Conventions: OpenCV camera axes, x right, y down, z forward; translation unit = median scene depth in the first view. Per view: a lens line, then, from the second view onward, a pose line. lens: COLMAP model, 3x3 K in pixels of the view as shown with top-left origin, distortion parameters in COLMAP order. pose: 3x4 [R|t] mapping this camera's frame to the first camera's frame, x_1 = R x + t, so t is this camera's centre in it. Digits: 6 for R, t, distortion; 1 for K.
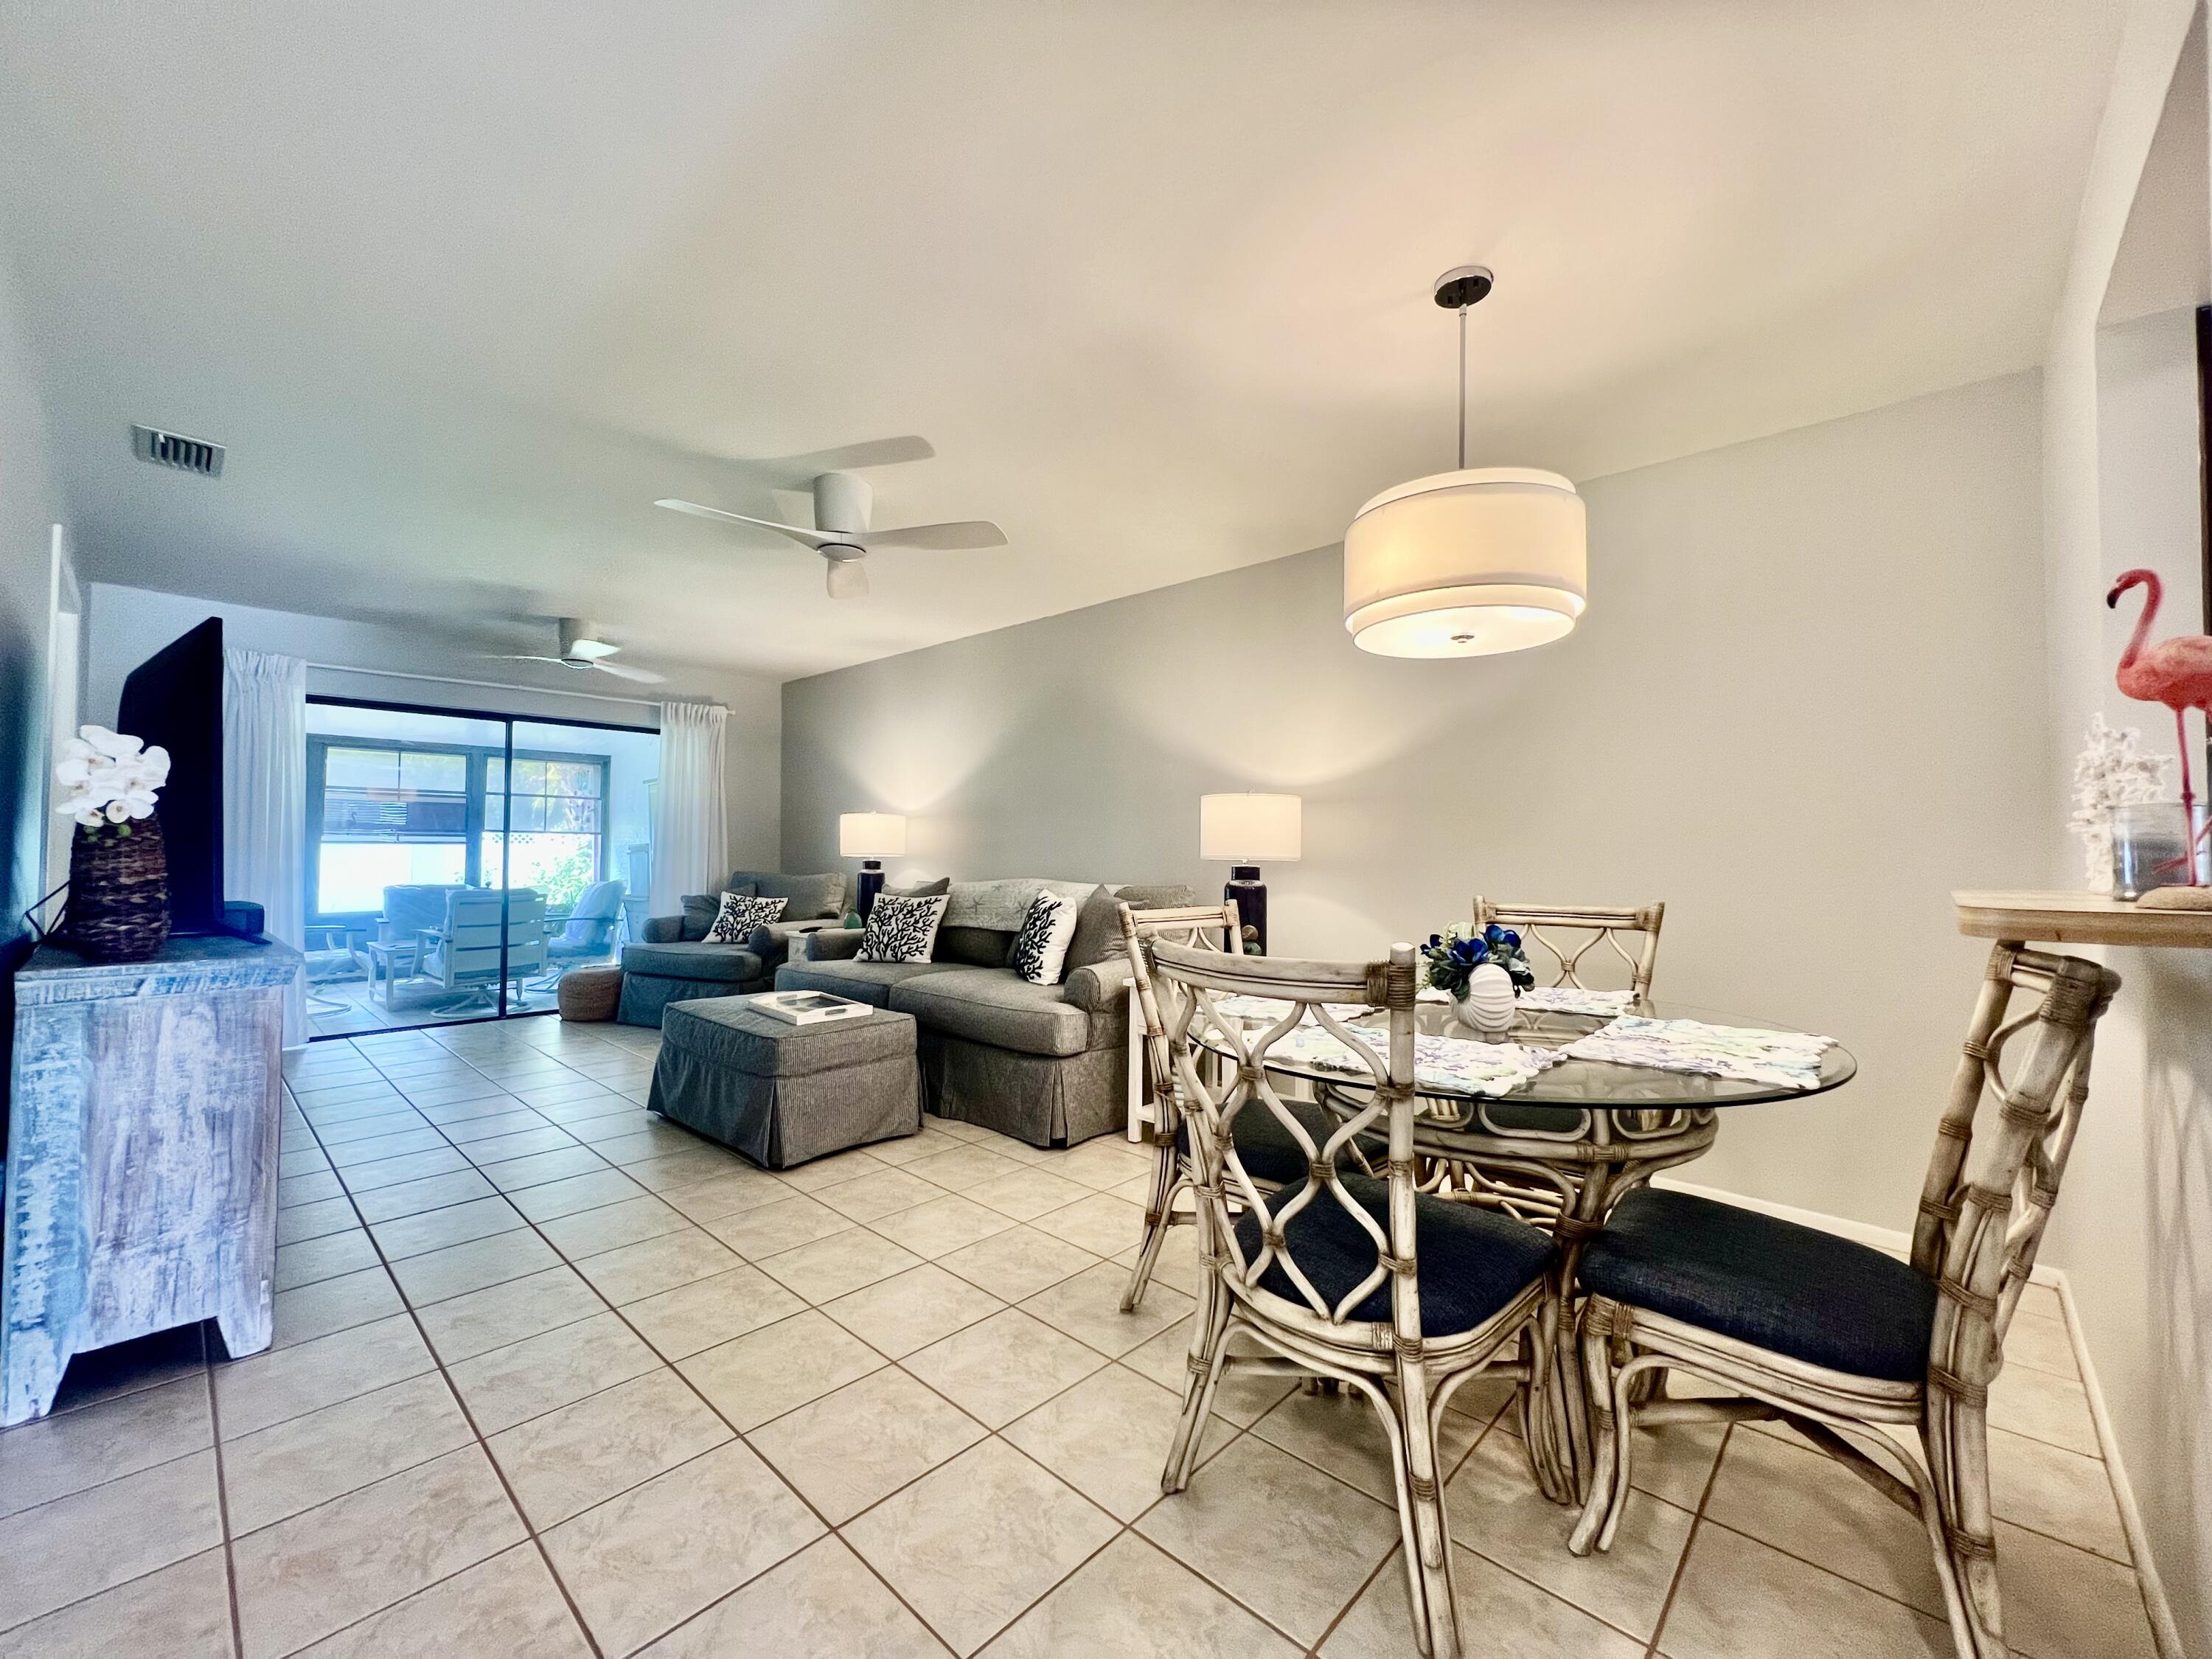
lens RADIAL K [[888.0, 0, 1102.1], [0, 888.0, 827.6], [0, 0, 1]] dist [-0.002198, 0.000585]
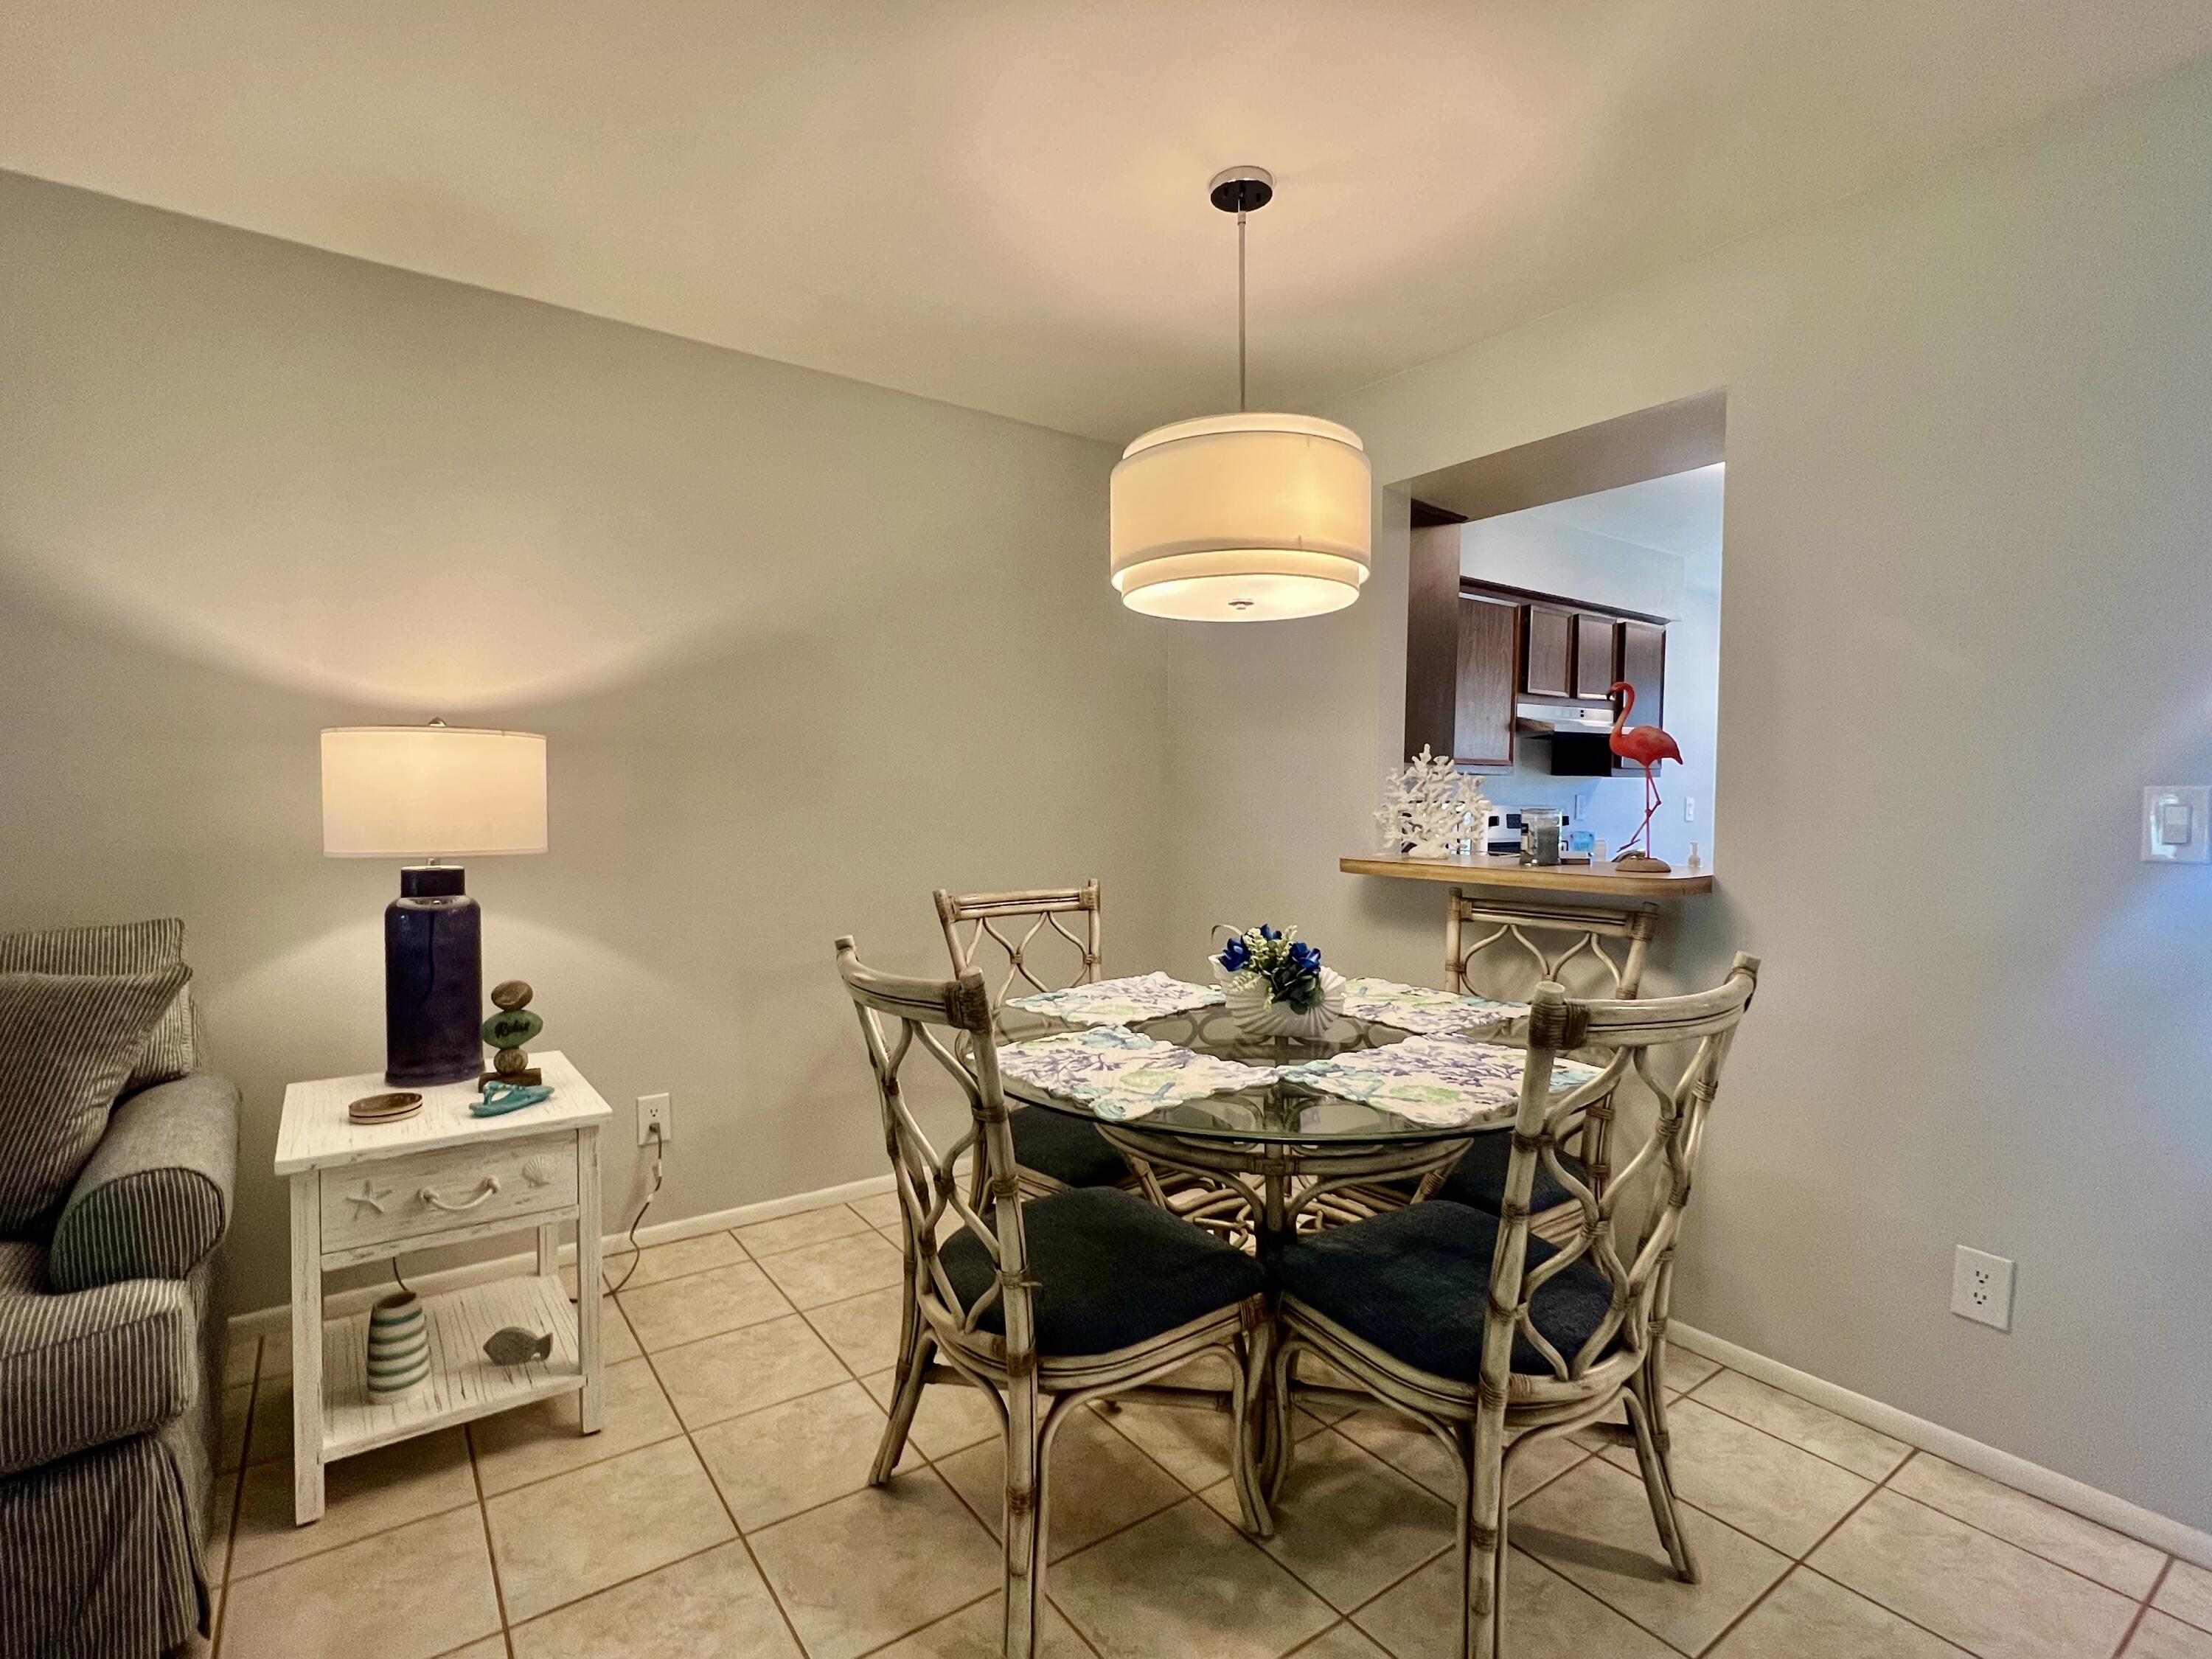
lens RADIAL K [[1051.6, 0, 1105.2], [0, 1051.6, 838.1], [0, 0, 1]] dist [0.000446, 0.002252]
pose [[0.197835, -0.041705, 0.979348, -0.451367], [-0.030455, 0.998351, 0.048666, -0.019697], [-0.979762, -0.039454, 0.196239, 0.635895]]
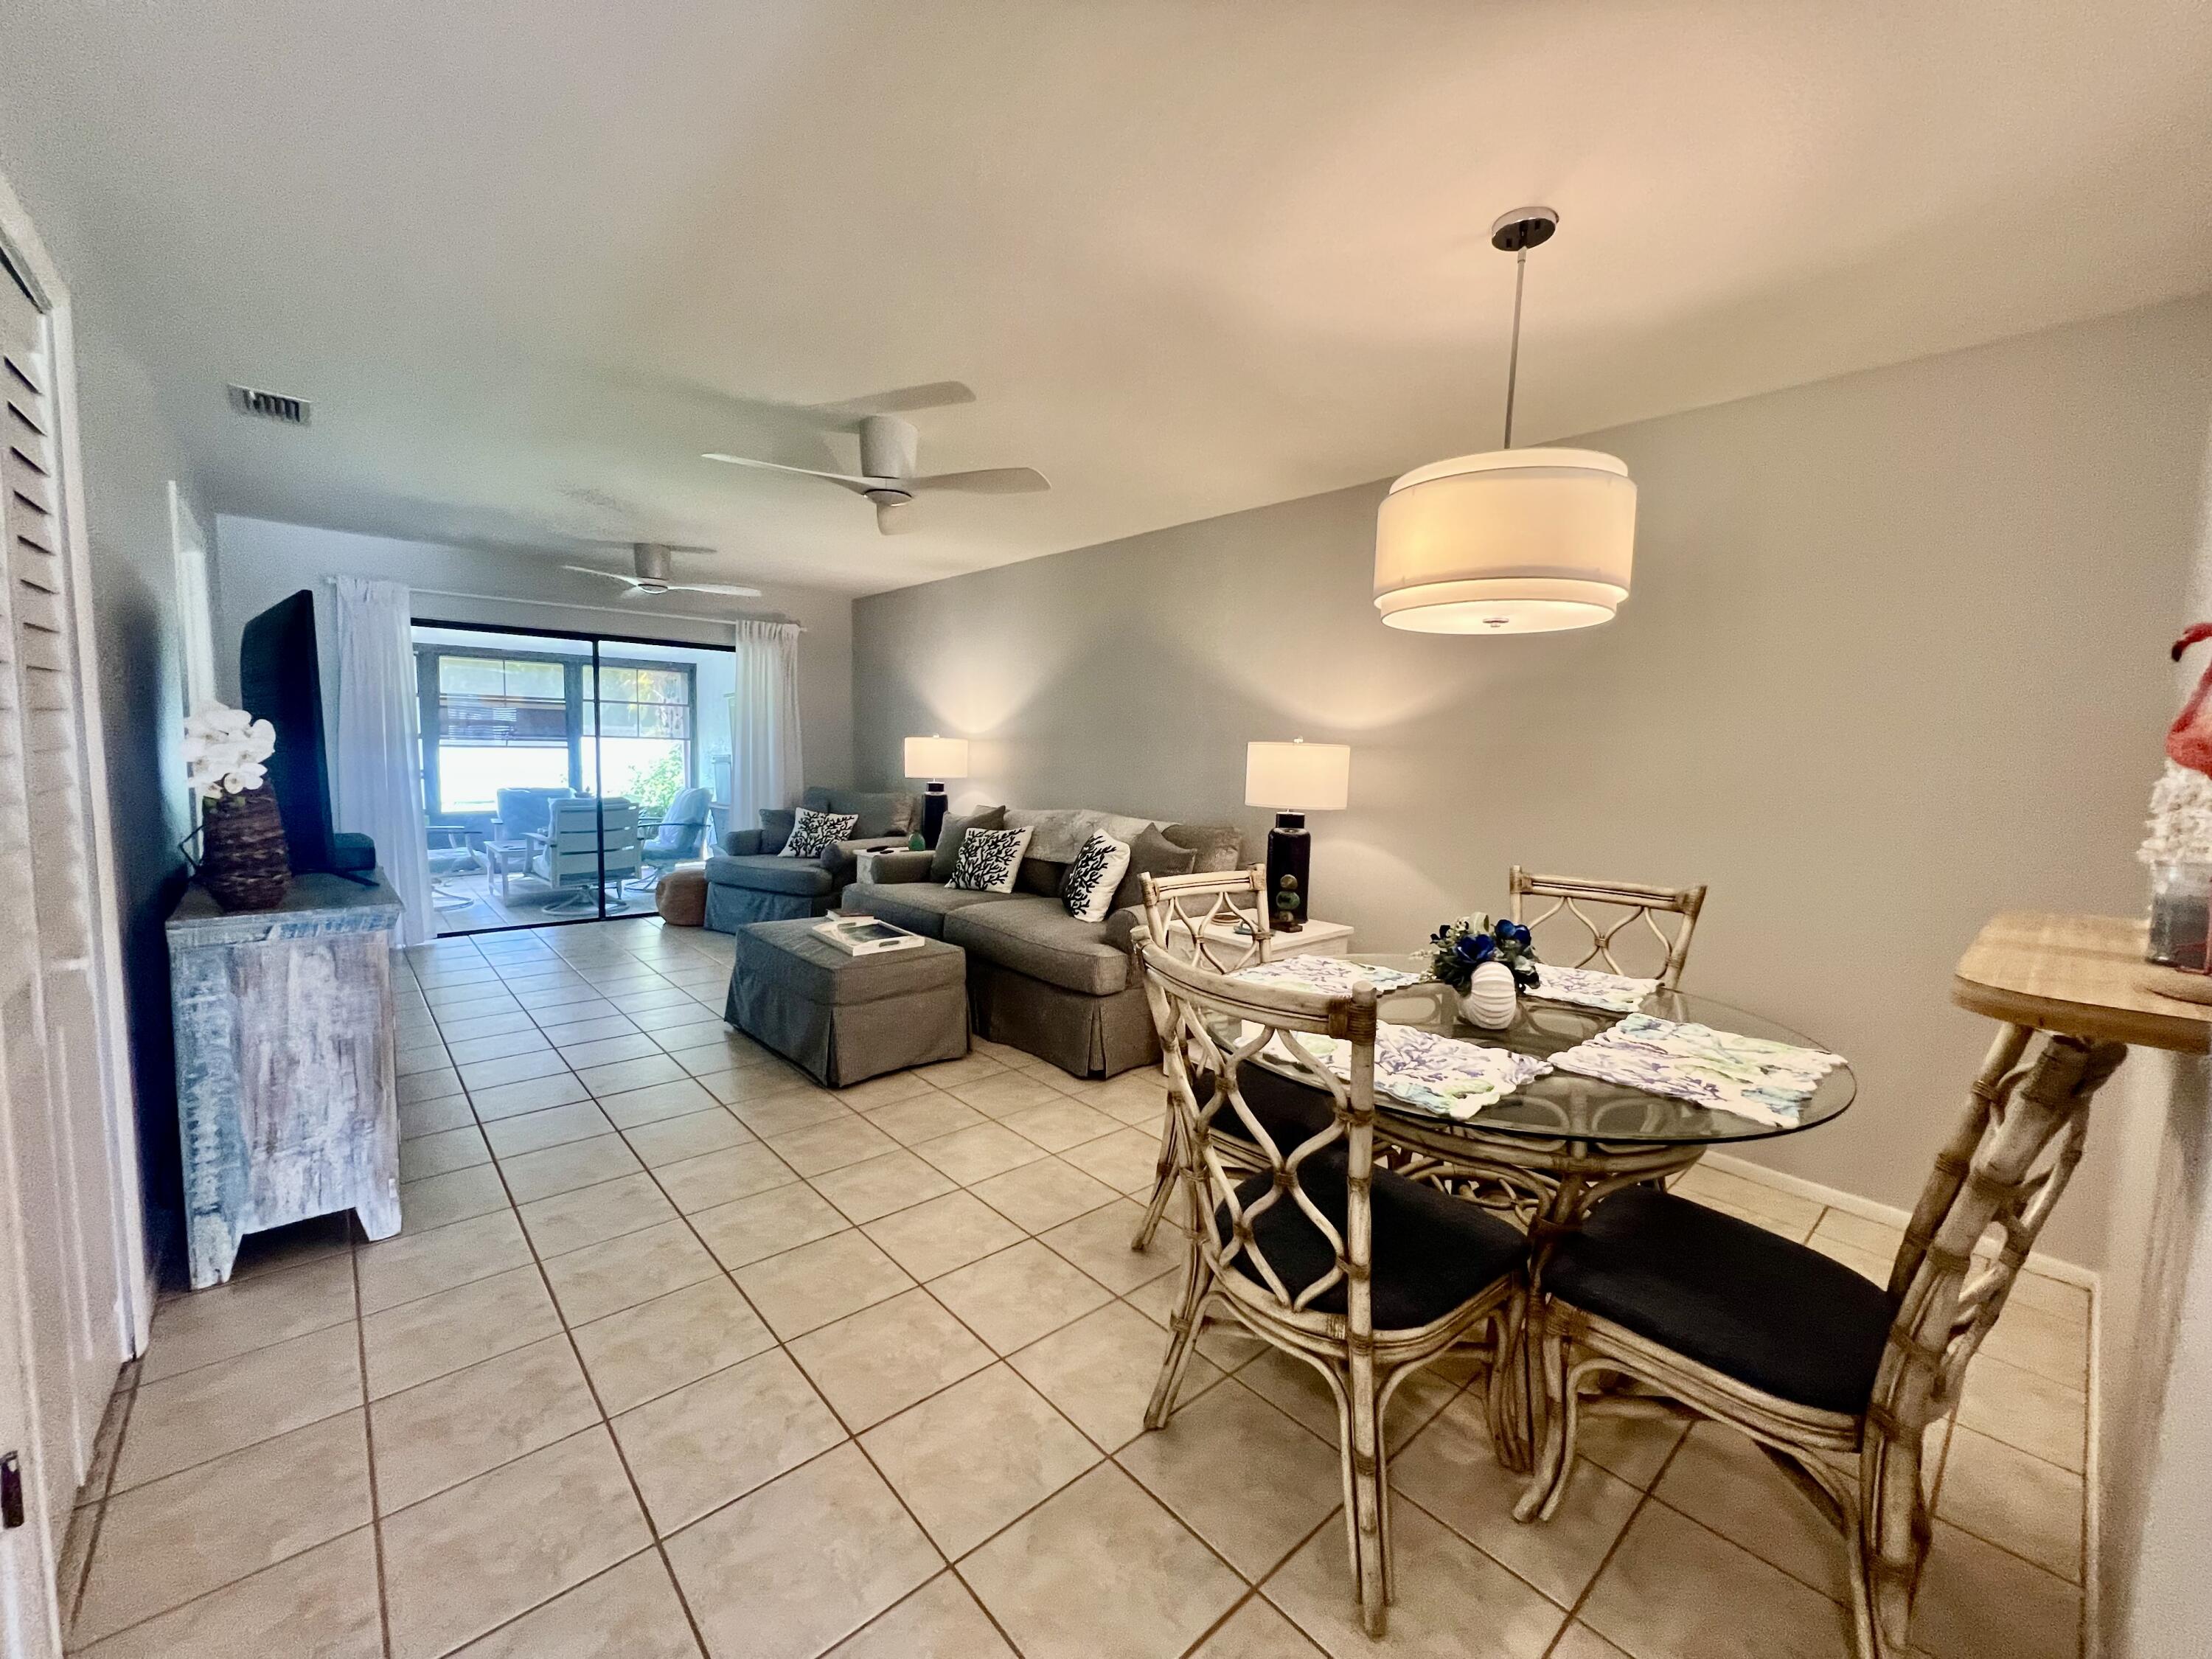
lens RADIAL K [[887.8, 0, 1102.8], [0, 887.8, 826.8], [0, 0, 1]] dist [0.000356, -0.000331]
pose [[0.995726, 0.027314, -0.088229, 0.050992], [-0.017017, 0.993170, 0.115426, -0.068001], [0.090780, -0.113432, 0.989390, -0.010307]]
